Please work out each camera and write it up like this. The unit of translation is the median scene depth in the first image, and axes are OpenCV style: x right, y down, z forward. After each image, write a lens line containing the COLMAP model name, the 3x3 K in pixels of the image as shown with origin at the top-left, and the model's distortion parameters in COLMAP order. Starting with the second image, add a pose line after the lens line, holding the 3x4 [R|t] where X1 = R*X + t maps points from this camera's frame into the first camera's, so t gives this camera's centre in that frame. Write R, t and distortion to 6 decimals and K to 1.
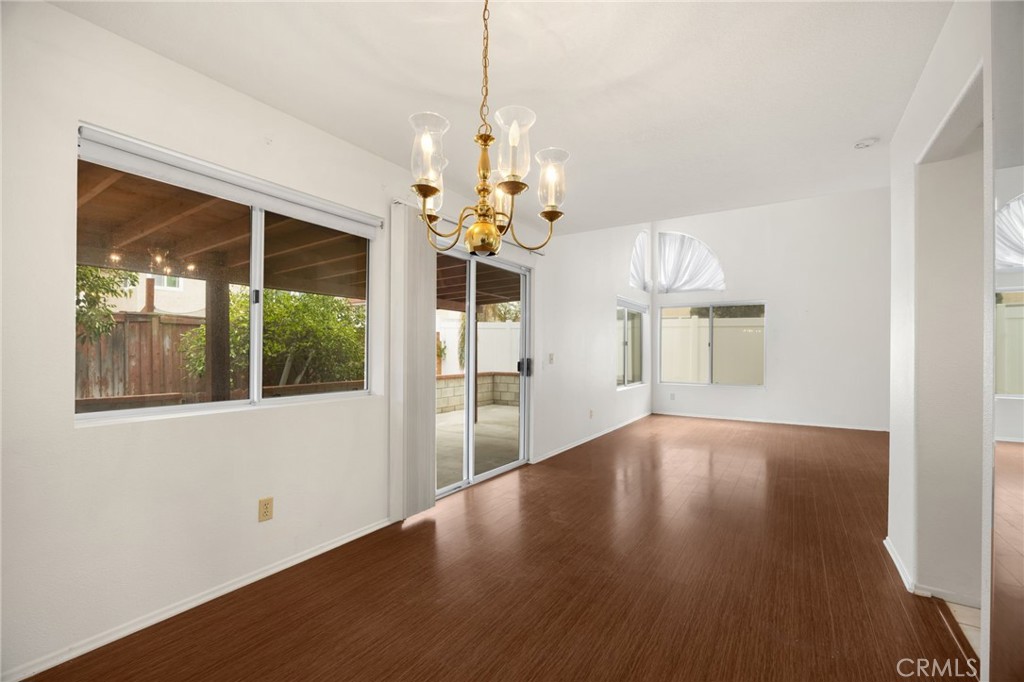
lens RADIAL K [[420.3, 0, 513.1], [0, 420.3, 349.1], [0, 0, 1]] dist [0.002770, 0.000231]
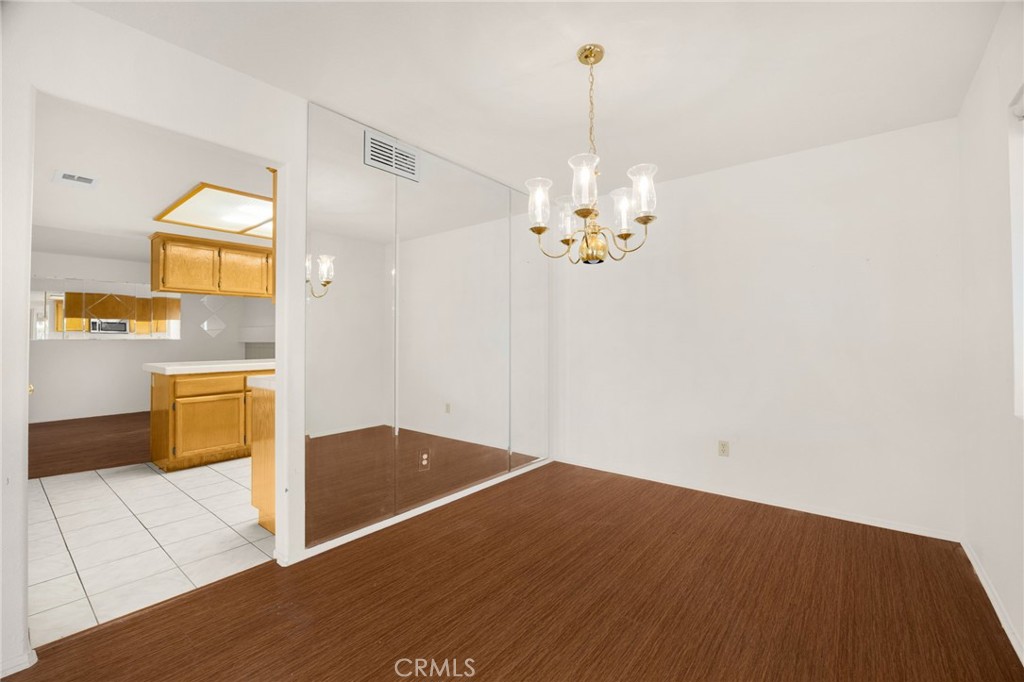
lens RADIAL K [[420.3, 0, 515.4], [0, 420.3, 339.5], [0, 0, 1]] dist [0.002770, 0.000231]
pose [[-0.995072, -0.000433, 0.099150, 0.032959], [-0.001425, 0.999950, -0.009934, 0.017852], [-0.099141, -0.010026, -0.995023, 1.951793]]
